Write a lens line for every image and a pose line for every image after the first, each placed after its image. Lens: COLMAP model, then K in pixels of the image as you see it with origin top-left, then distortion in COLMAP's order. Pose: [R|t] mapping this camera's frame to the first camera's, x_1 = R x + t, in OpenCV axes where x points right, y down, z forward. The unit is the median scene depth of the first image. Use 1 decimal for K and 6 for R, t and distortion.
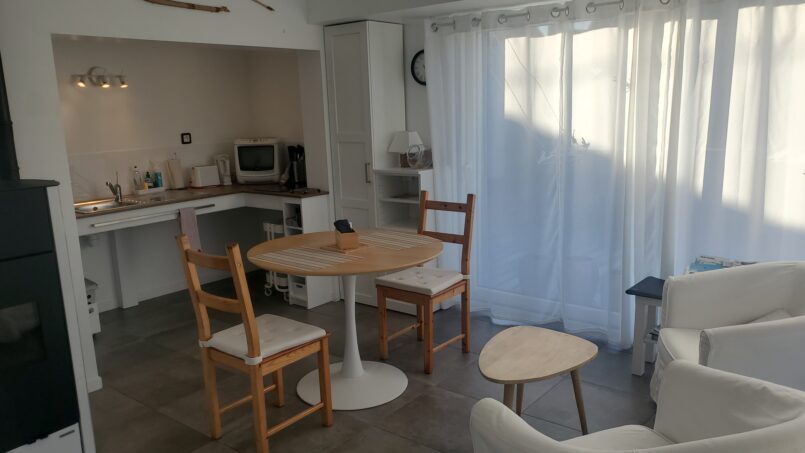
lens RADIAL K [[628.0, 0, 402.5], [0, 628.0, 226.5], [0, 0, 1]] dist [0.015149, -0.000406]
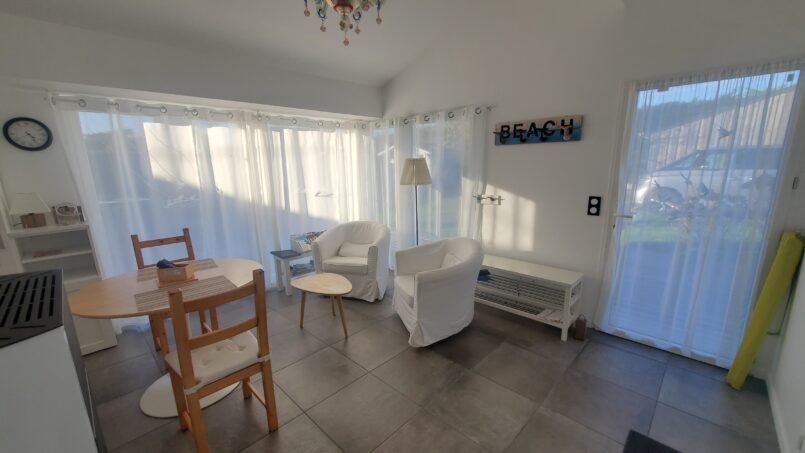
lens RADIAL K [[322.0, 0, 406.2], [0, 322.0, 231.5], [0, 0, 1]] dist [-0.002468, -0.000162]
pose [[0.088787, -0.170830, 0.981292, -0.569291], [0.205198, 0.967187, 0.149808, -0.050942], [-0.974685, 0.188058, 0.120928, 0.406671]]
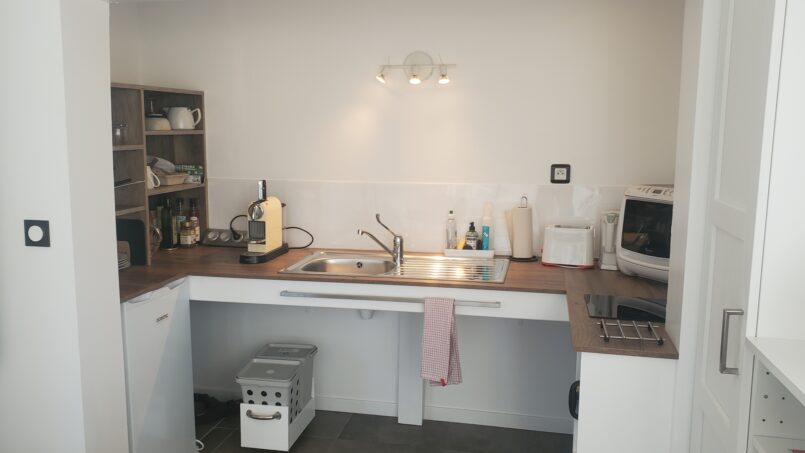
lens RADIAL K [[683.5, 0, 402.5], [0, 683.5, 226.5], [0, 0, 1]] dist [0.108871, -0.000559]
pose [[0.464517, 0.161187, -0.870771, 0.182402], [-0.191639, 0.978292, 0.078859, -0.159550], [0.864580, 0.130242, 0.485323, 0.812889]]
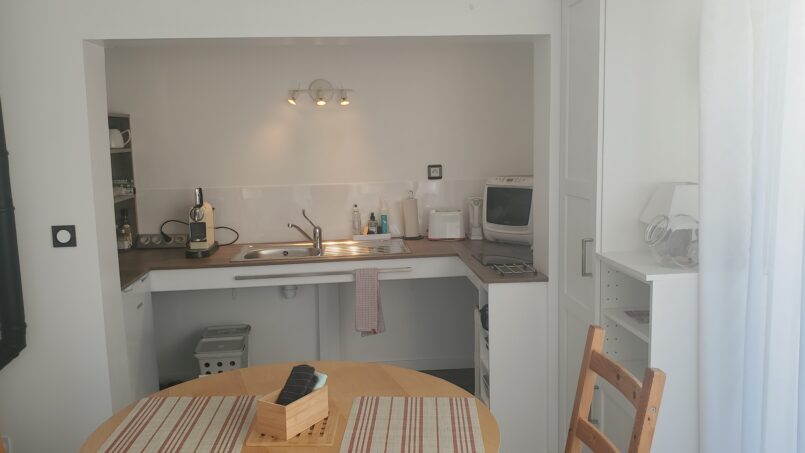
lens RADIAL K [[657.7, 0, 421.5], [0, 657.7, 242.6], [0, 0, 1]] dist [0.009278, -0.003535]
pose [[0.722114, 0.125594, -0.680277, 0.255105], [-0.134733, 0.990083, 0.039771, -0.118753], [0.678526, 0.062937, 0.731875, 0.588564]]
